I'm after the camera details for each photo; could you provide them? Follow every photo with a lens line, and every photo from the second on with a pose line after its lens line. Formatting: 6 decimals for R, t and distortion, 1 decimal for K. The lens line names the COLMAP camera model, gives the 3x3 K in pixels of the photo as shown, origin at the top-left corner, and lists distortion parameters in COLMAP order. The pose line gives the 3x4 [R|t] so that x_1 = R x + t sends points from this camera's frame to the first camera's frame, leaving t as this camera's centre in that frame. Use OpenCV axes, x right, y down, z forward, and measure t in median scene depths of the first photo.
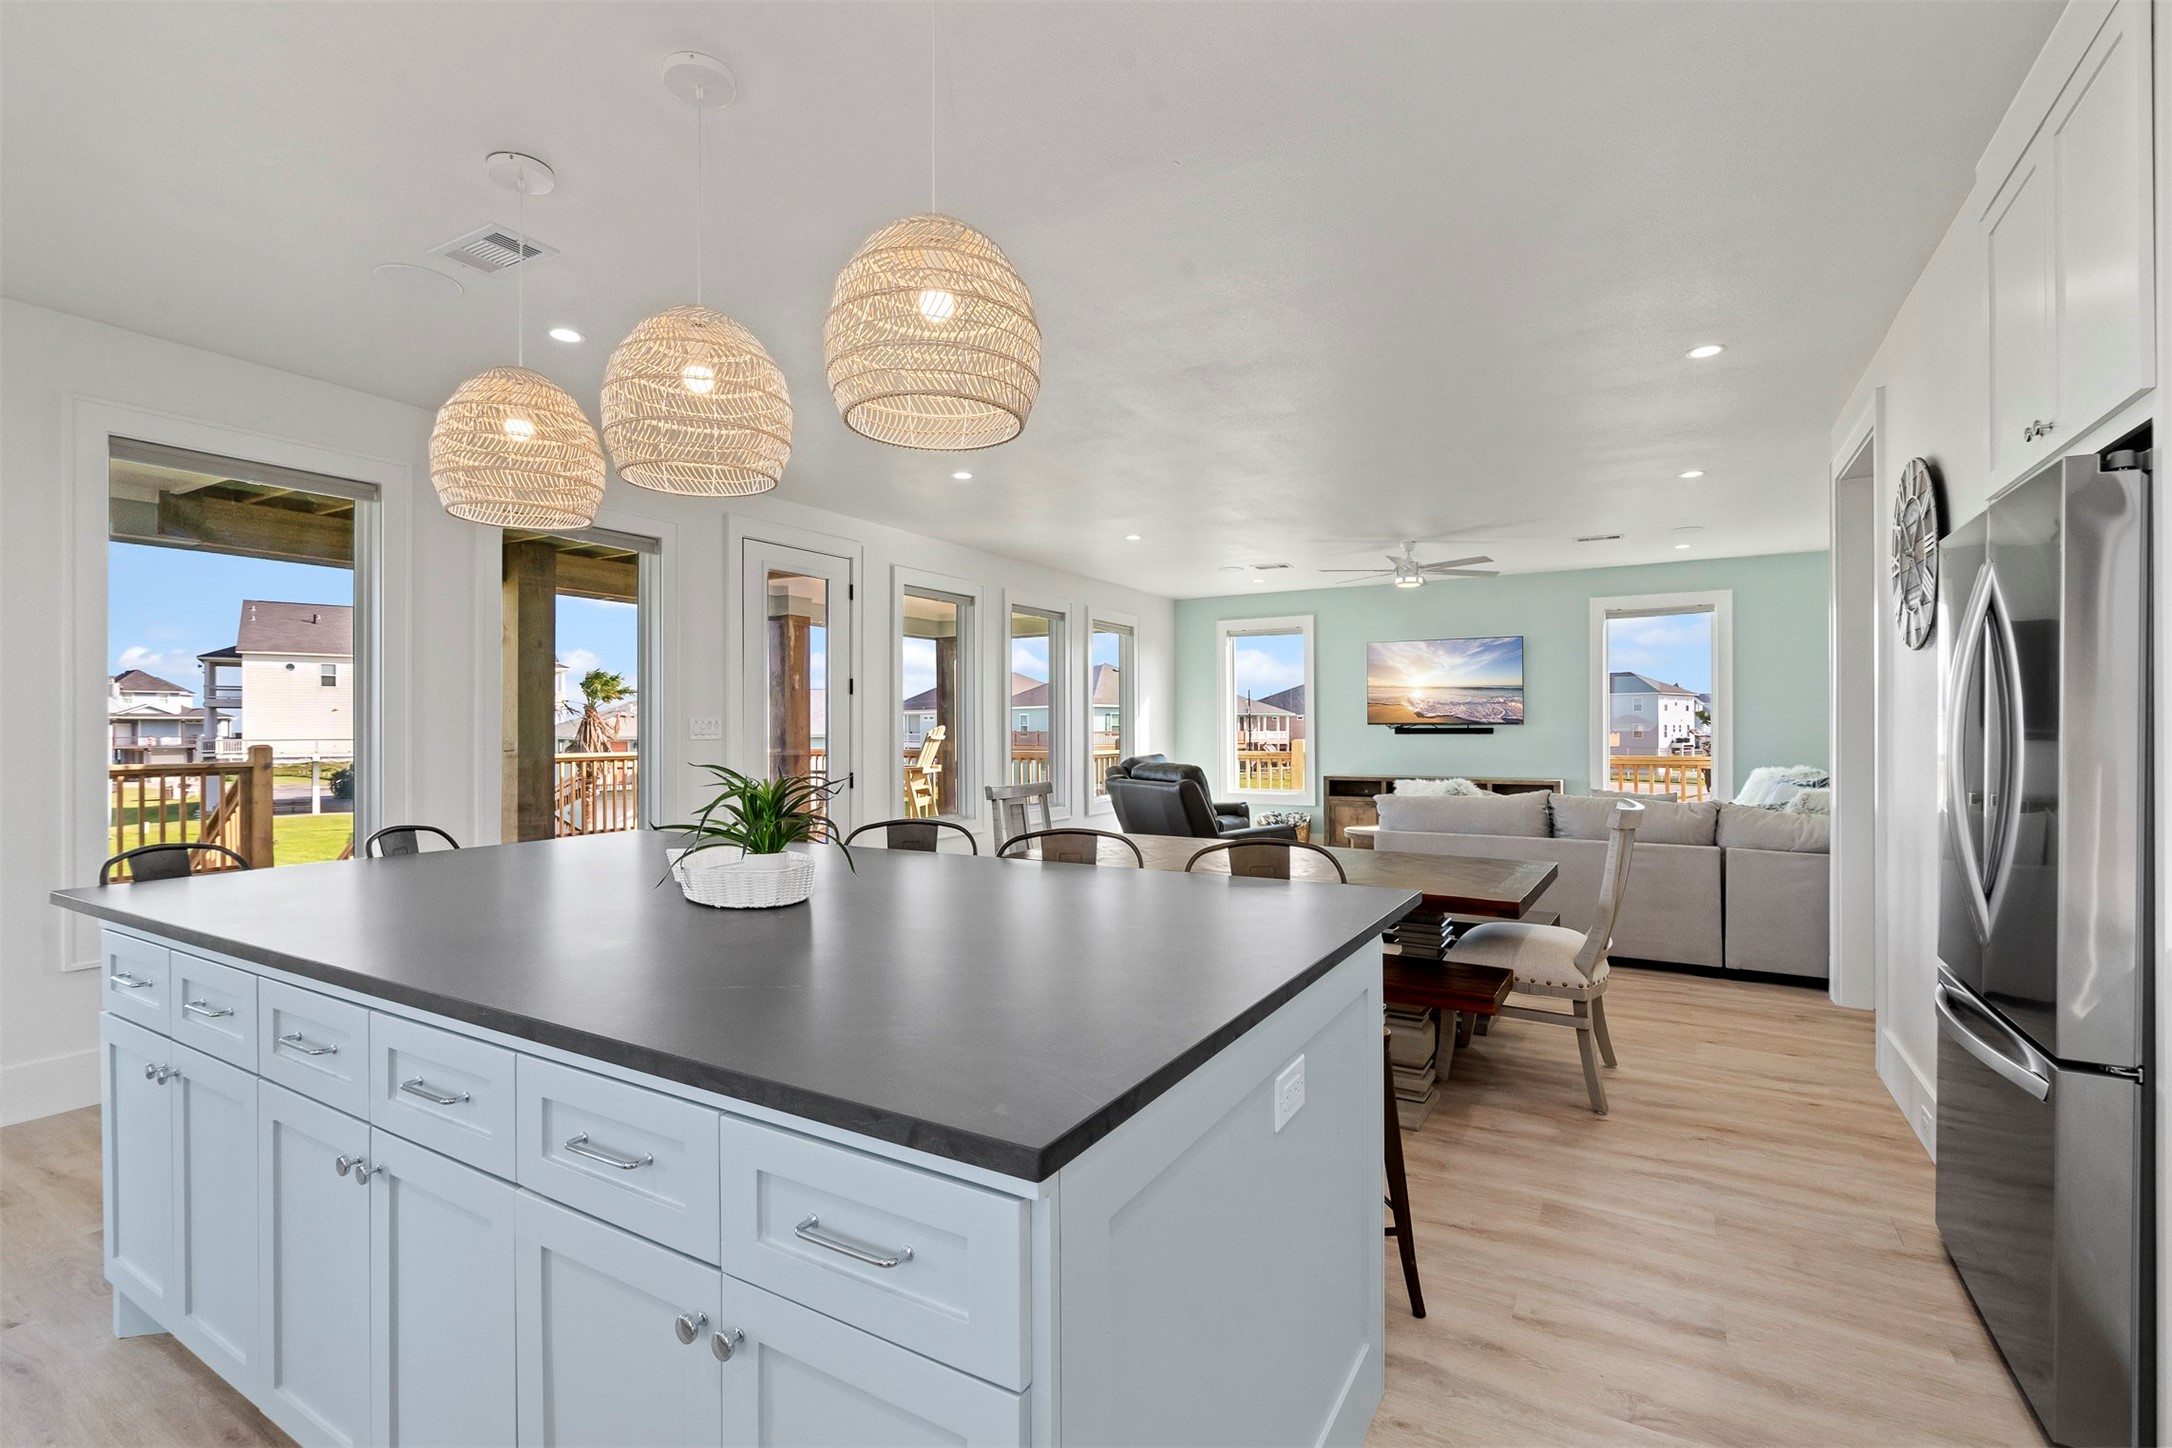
lens RADIAL K [[987.9, 0, 1077.1], [0, 987.9, 738.0], [0, 0, 1]] dist [-0.002377, 0.000680]
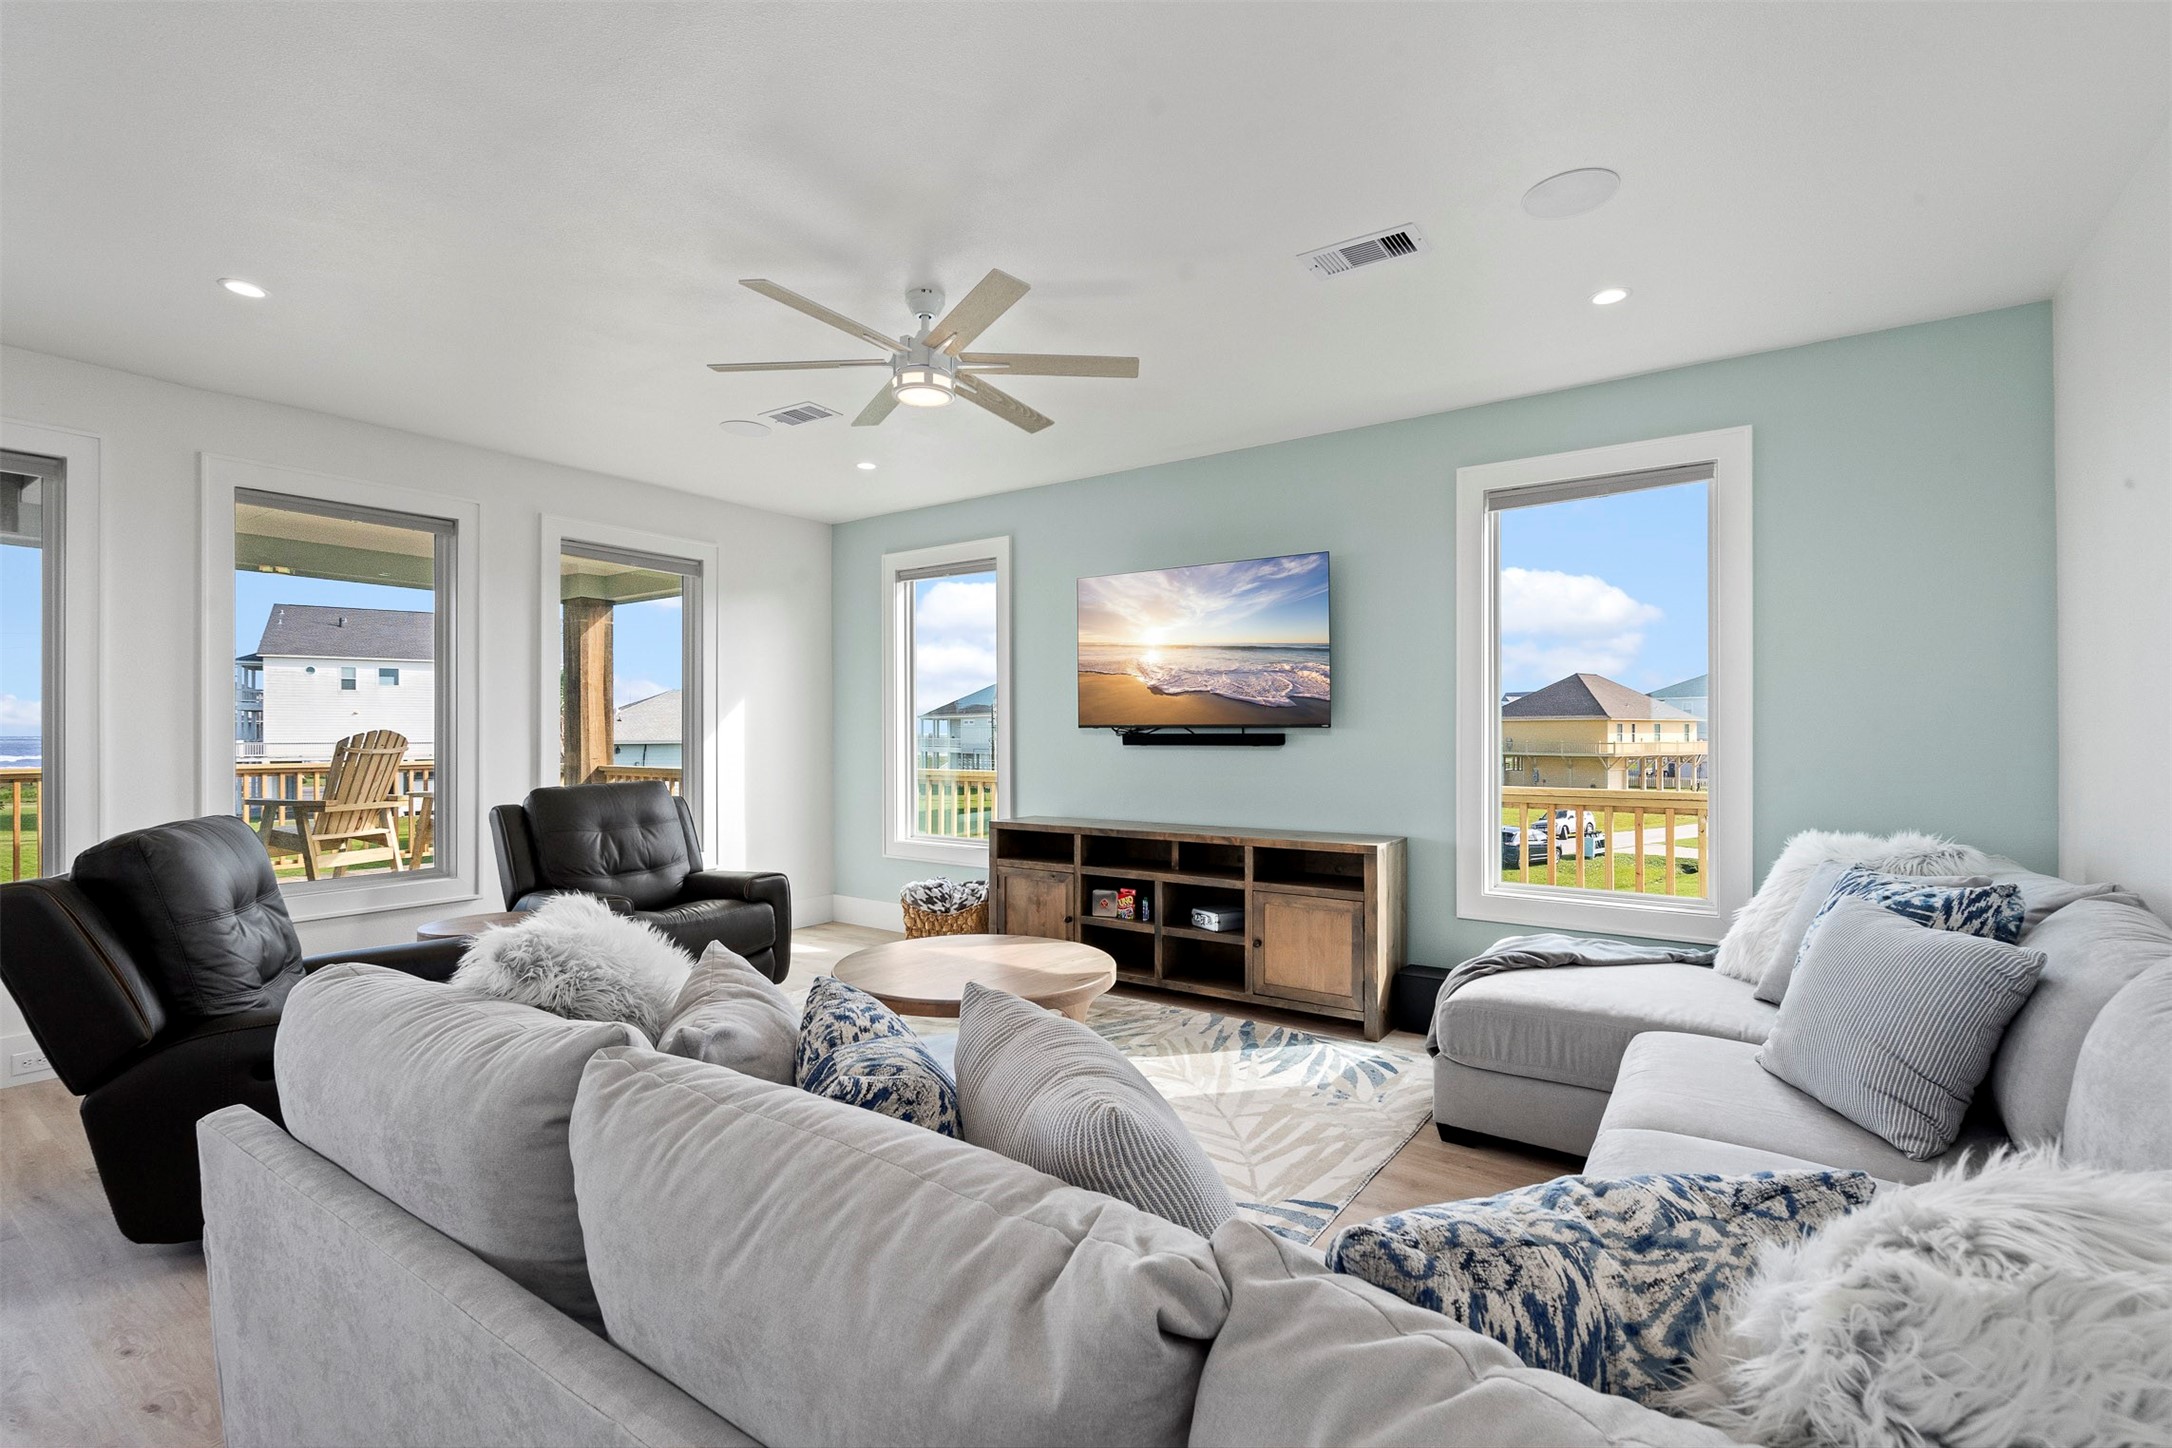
lens RADIAL K [[987.9, 0, 1077.1], [0, 987.9, 738.0], [0, 0, 1]] dist [-0.002377, 0.000680]
pose [[0.996933, 0.000439, -0.078265, 0.336564], [-0.000688, 0.999995, -0.003147, -0.006032], [0.078263, 0.003191, 0.996928, 0.453724]]
